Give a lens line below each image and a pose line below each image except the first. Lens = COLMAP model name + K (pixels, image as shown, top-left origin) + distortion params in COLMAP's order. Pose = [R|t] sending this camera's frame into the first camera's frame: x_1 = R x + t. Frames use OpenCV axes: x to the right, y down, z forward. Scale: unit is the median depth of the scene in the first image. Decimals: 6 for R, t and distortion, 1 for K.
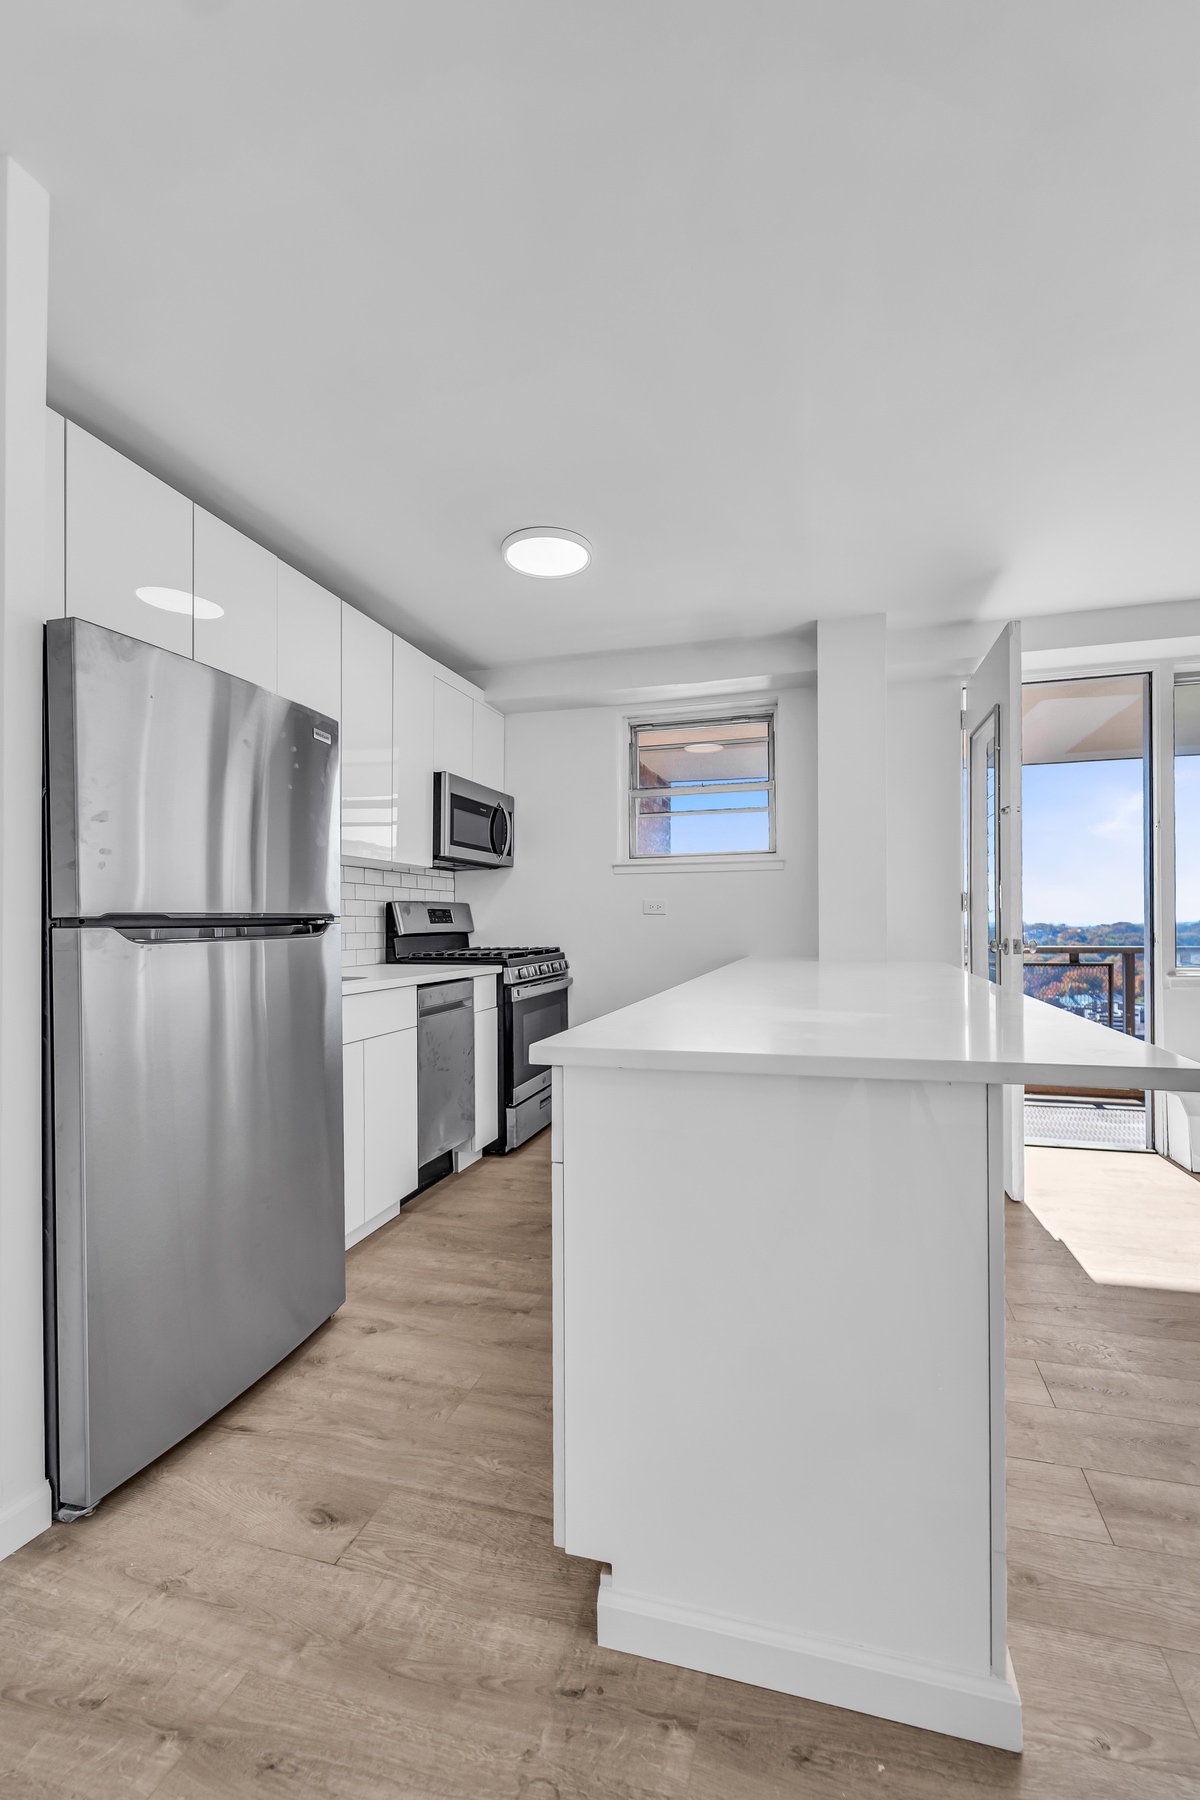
lens RADIAL K [[741.0, 0, 641.9], [0, 741.0, 926.2], [0, 0, 1]] dist [0.000123, -0.001584]
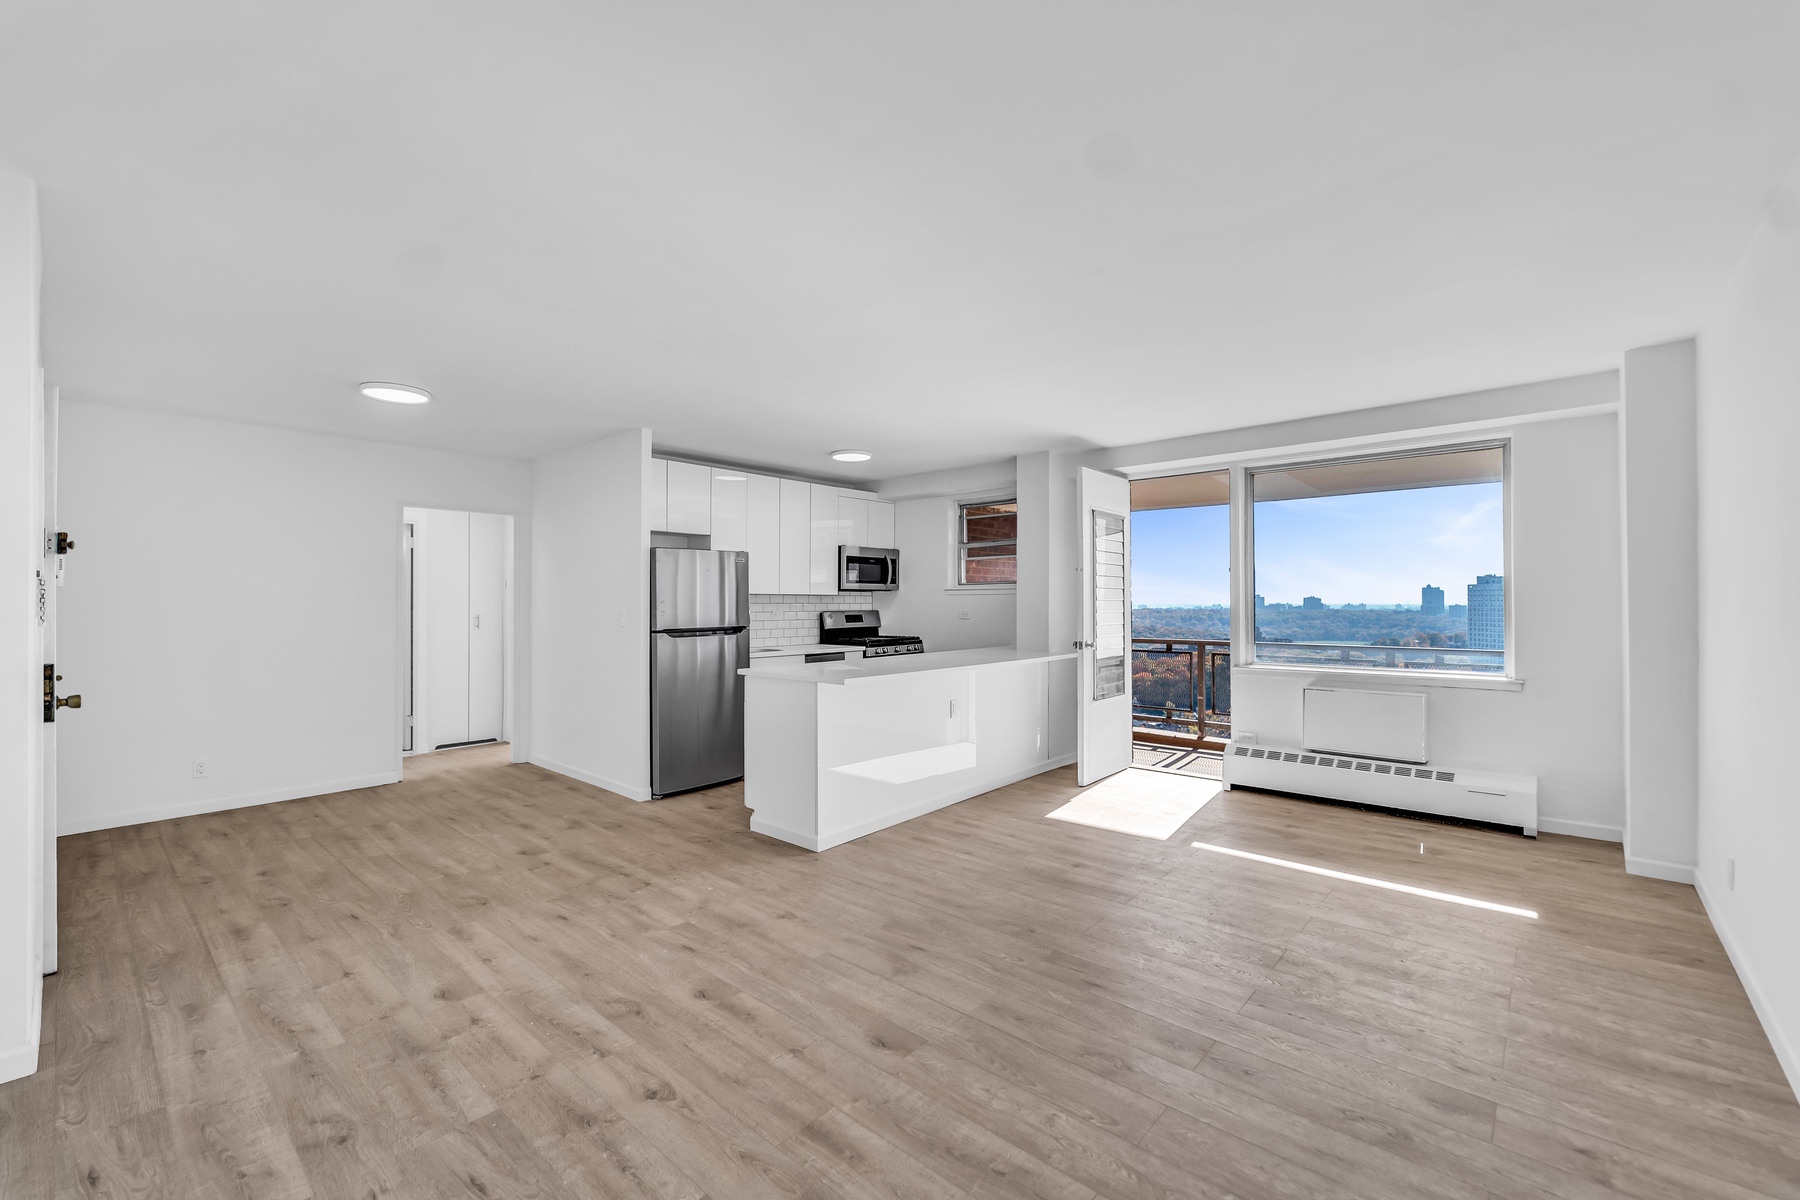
lens RADIAL K [[741.0, 0, 892.3], [0, 741.0, 600.7], [0, 0, 1]] dist [0.000123, -0.001584]
pose [[0.879565, 0.001321, -0.475778, 0.996472], [-0.002822, 0.999993, -0.002440, -0.077618], [0.475771, 0.003489, 0.879562, -0.829994]]
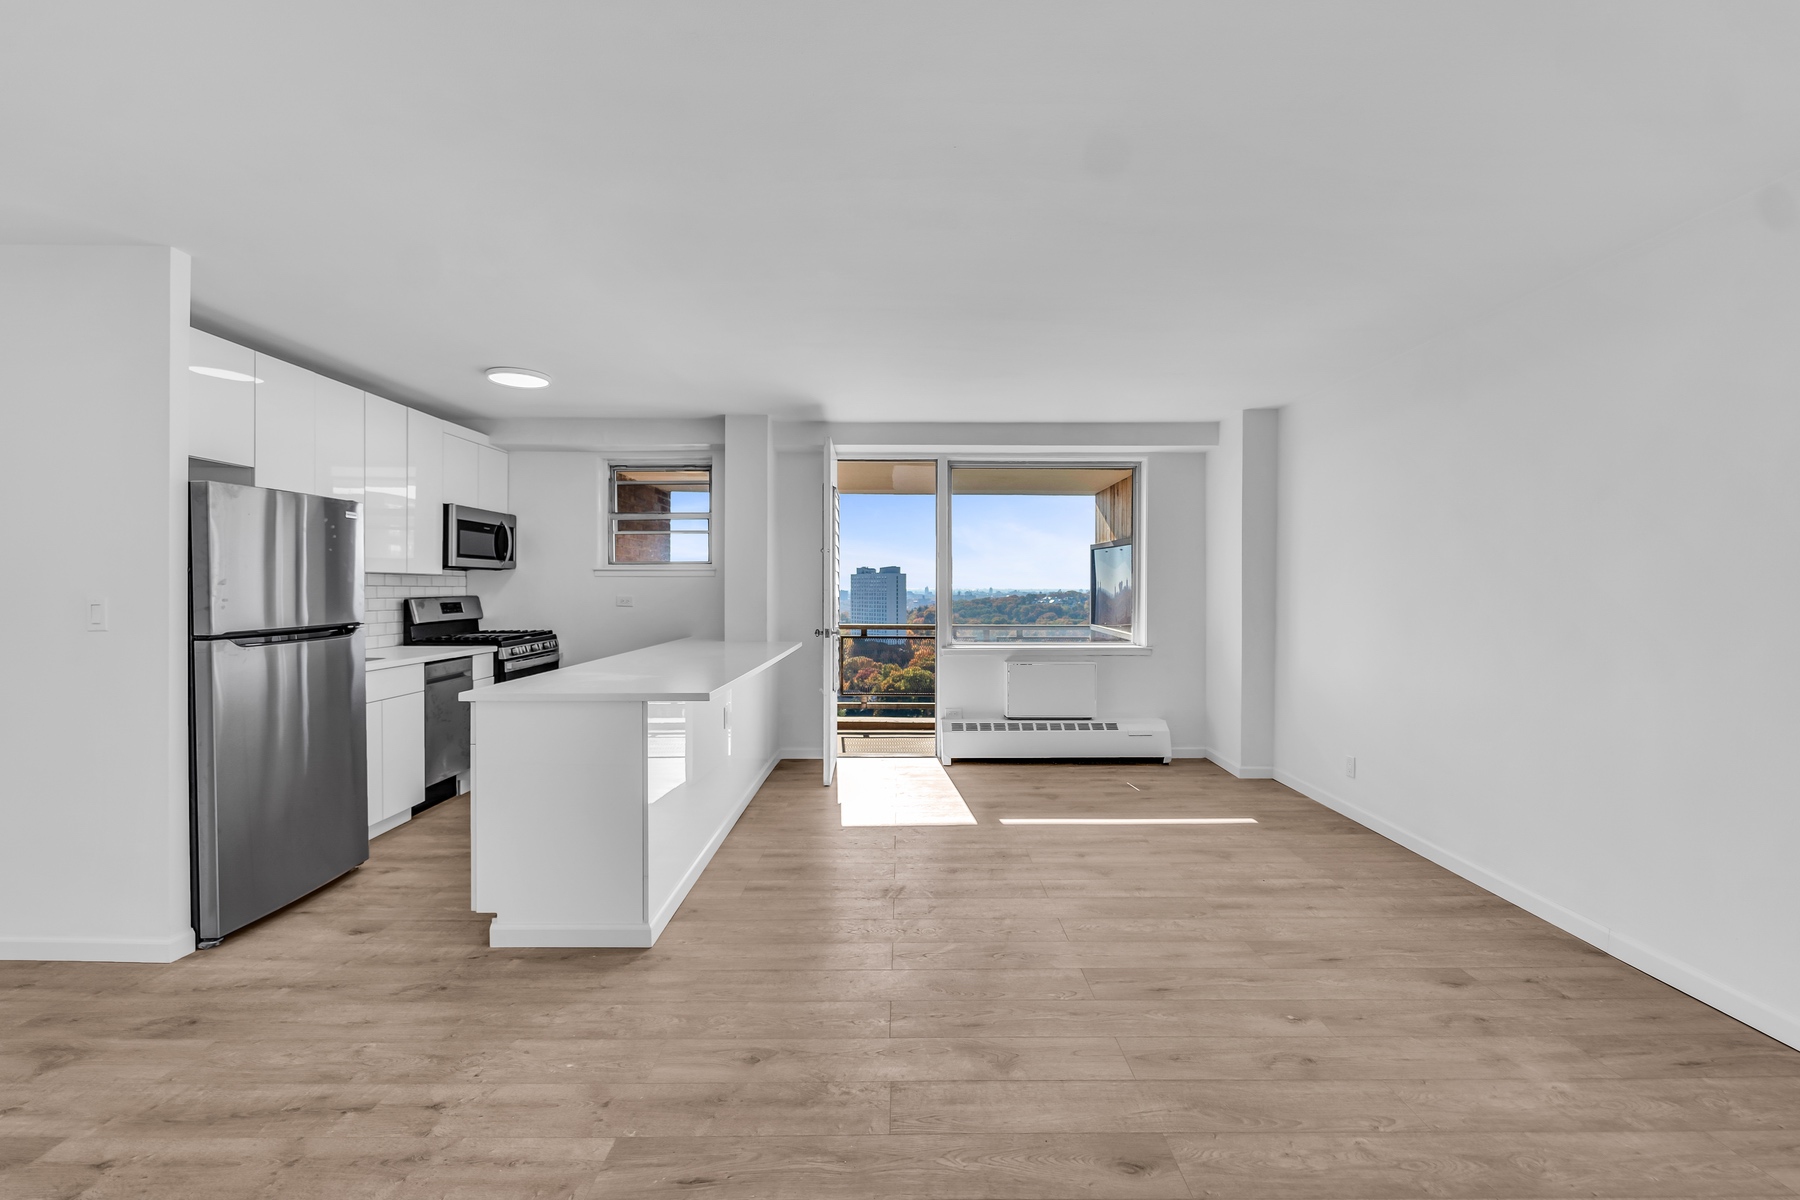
lens RADIAL K [[741.0, 0, 896.4], [0, 741.0, 596.7], [0, 0, 1]] dist [0.000123, -0.001584]
pose [[0.971944, 0.003123, 0.235191, 0.269213], [-0.005386, 0.999945, 0.008981, -0.071926], [-0.235150, -0.009996, 0.971908, -0.666747]]
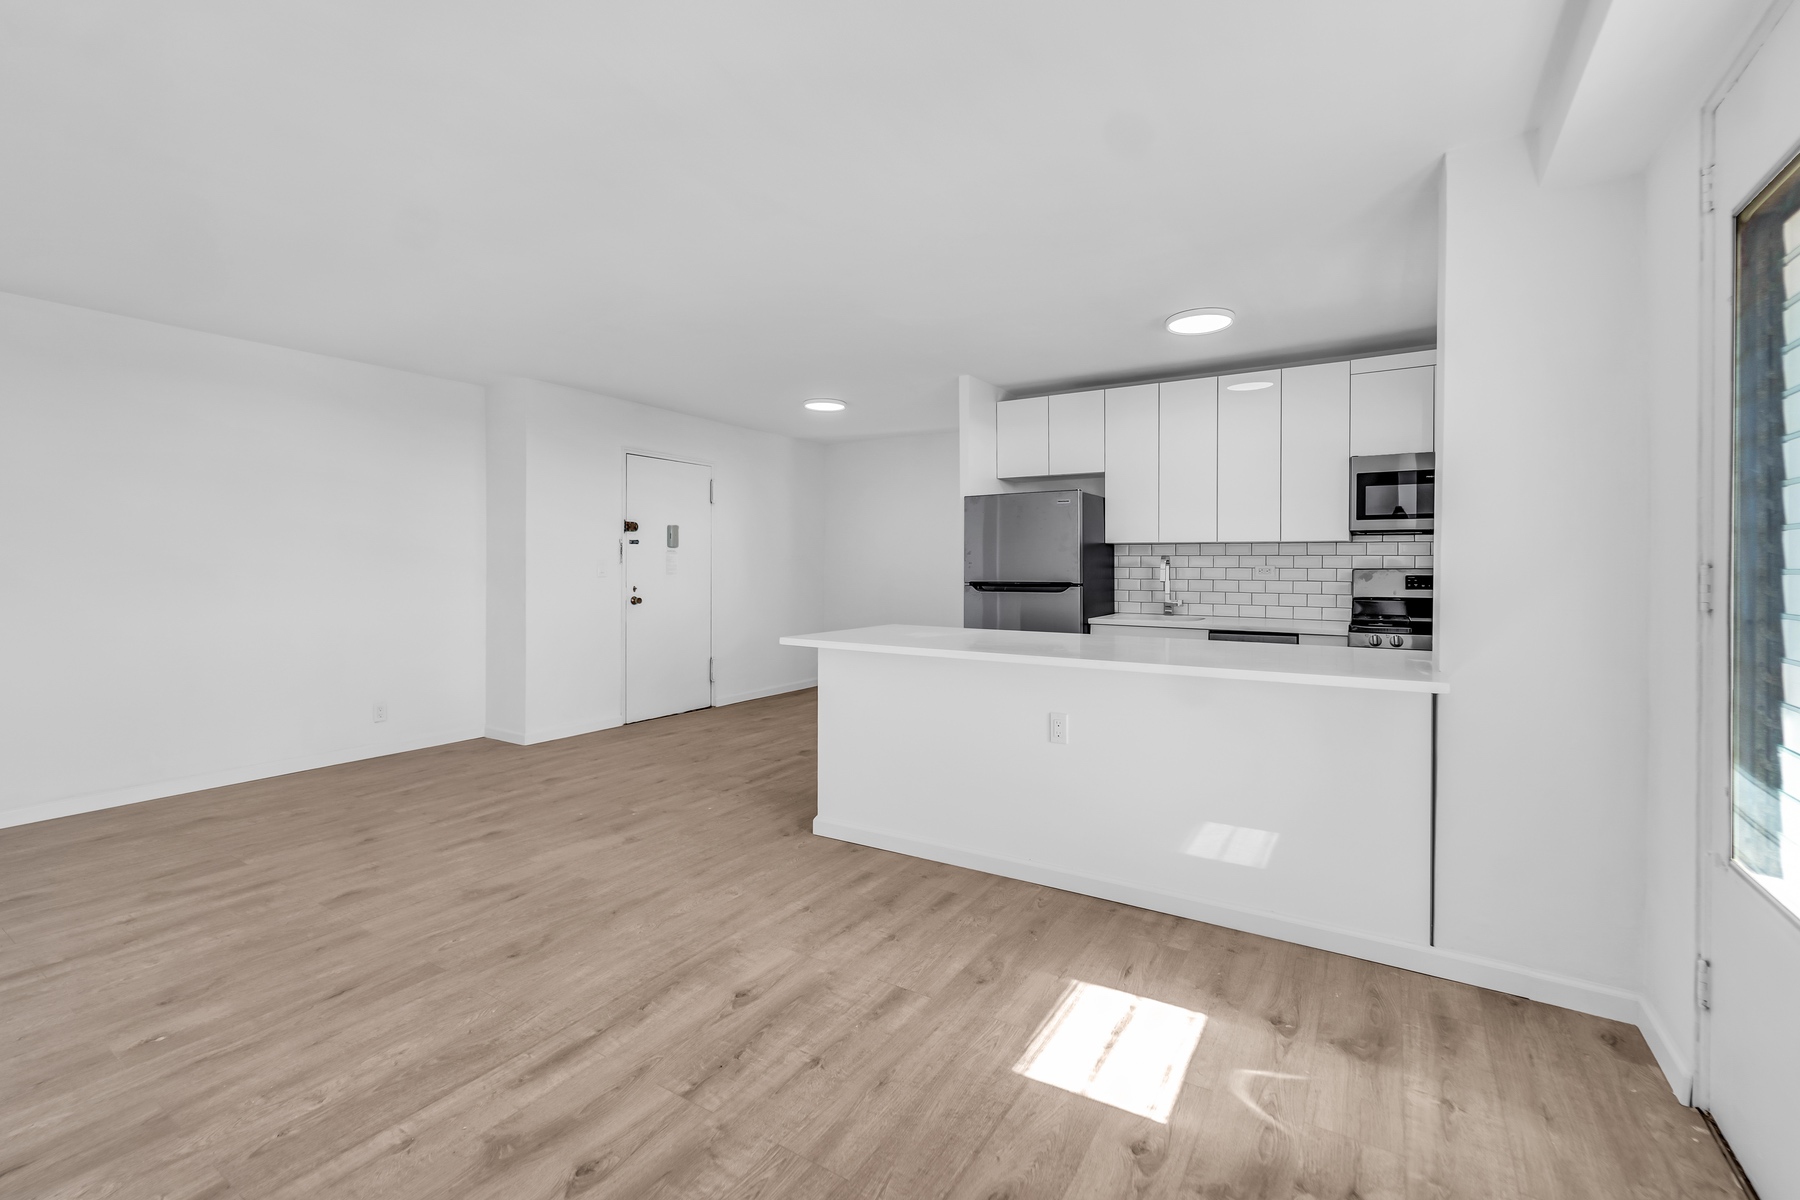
lens RADIAL K [[741.0, 0, 912.3], [0, 741.0, 553.8], [0, 0, 1]] dist [0.000123, -0.001584]
pose [[-0.298889, -0.011048, -0.954224, 1.343034], [-0.005679, 0.999936, -0.009798, -0.057323], [0.954271, 0.002491, -0.298932, 0.905135]]
